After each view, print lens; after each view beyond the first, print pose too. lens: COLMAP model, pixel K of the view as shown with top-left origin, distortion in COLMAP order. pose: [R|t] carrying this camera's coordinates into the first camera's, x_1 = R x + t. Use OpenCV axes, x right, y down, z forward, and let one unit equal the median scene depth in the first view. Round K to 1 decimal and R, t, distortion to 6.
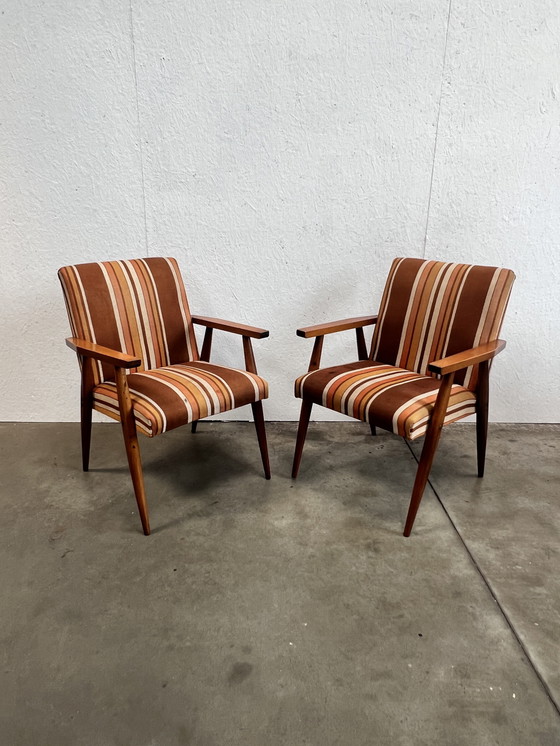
lens RADIAL K [[509.8, 0, 276.1], [0, 509.8, 374.5], [0, 0, 1]] dist [-0.009001, 0.003247]
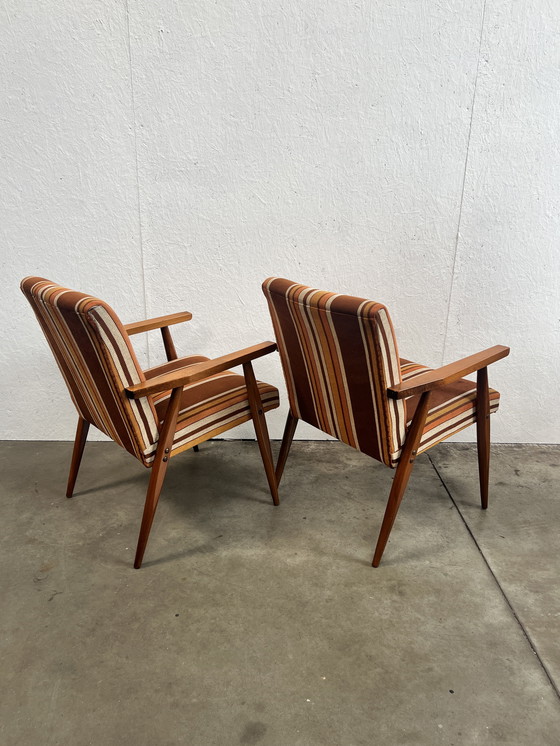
lens RADIAL K [[595.6, 0, 280.1], [0, 595.6, 374.7], [0, 0, 1]] dist [0.021387, -0.023767]
pose [[0.999975, 0.005604, 0.004349, -0.023007], [-0.005630, 0.999965, 0.006140, -0.044209], [-0.004315, -0.006164, 0.999972, -0.046525]]
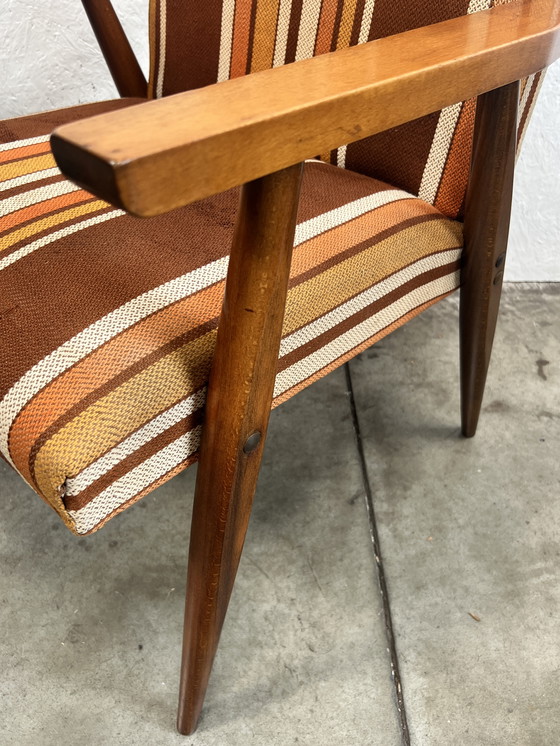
lens RADIAL K [[633.5, 0, 279.4], [0, 633.5, 375.1], [0, 0, 1]] dist [0.015037, -0.012167]
pose [[0.999924, -0.010130, -0.006990, 0.302058], [0.012031, 0.924274, 0.381541, -0.041848], [0.002596, -0.381596, 0.924326, 0.811588]]
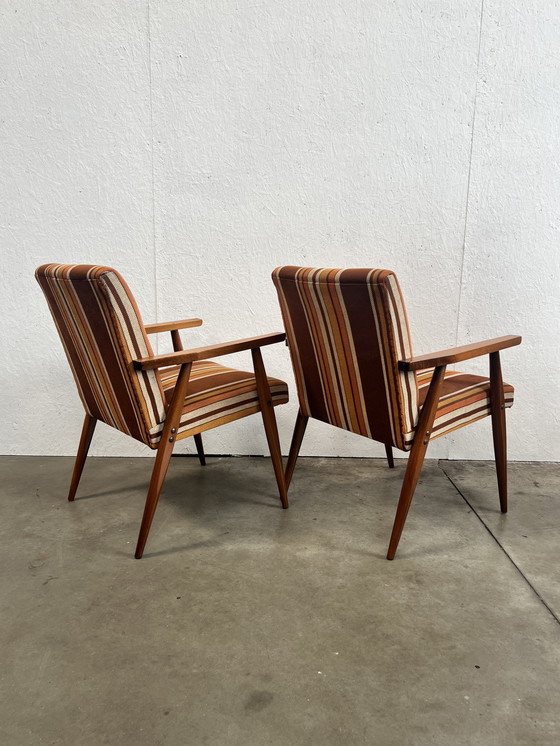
lens RADIAL K [[595.6, 0, 280.1], [0, 595.6, 374.7], [0, 0, 1]] dist [0.021387, -0.023767]
pose [[0.999880, 0.007818, -0.013371, -0.020470], [-0.009634, 0.989874, -0.141620, 0.149678], [0.012128, 0.141732, 0.989831, -0.020796]]
